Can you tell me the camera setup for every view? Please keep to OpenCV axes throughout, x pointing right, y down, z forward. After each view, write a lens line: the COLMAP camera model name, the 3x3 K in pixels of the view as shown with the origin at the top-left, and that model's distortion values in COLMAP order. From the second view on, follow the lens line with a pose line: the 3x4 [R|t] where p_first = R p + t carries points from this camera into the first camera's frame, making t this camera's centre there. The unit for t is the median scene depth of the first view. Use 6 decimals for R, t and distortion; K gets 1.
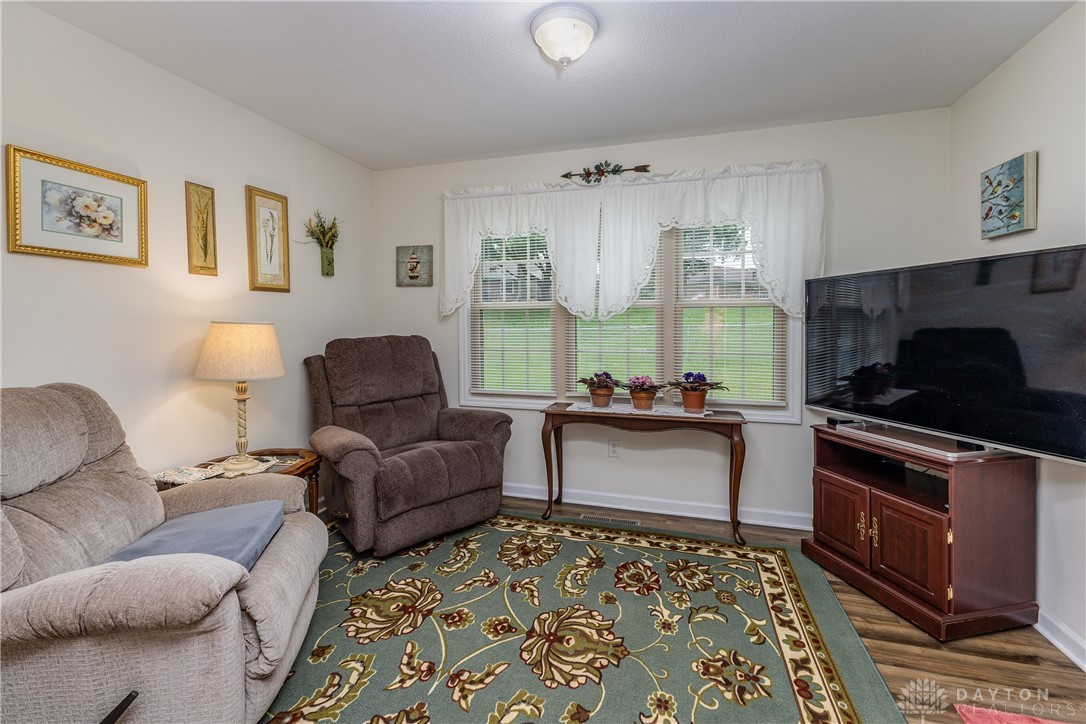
lens RADIAL K [[472.1, 0, 543.2], [0, 472.1, 323.9], [0, 0, 1]] dist [0.013723, -0.000108]
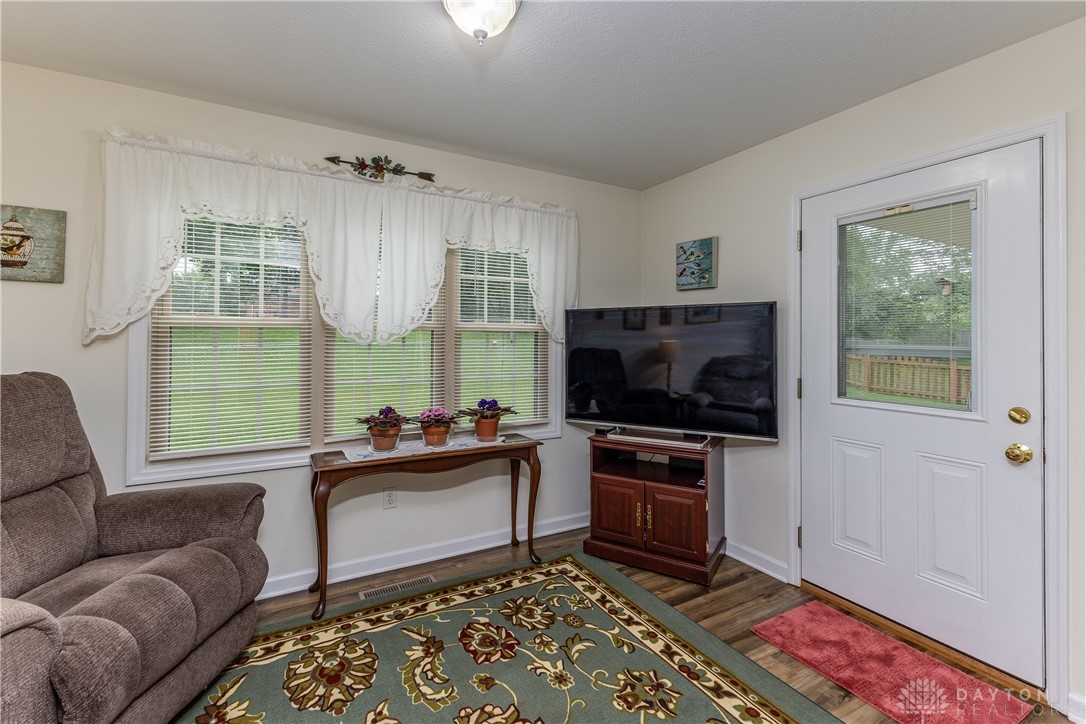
lens RADIAL K [[472.1, 0, 543.2], [0, 472.1, 323.9], [0, 0, 1]] dist [0.013723, -0.000108]
pose [[0.699768, 0.029498, 0.713760, -0.326804], [-0.004990, 0.999325, -0.036408, -0.018150], [-0.714352, 0.021916, 0.699443, 0.259719]]
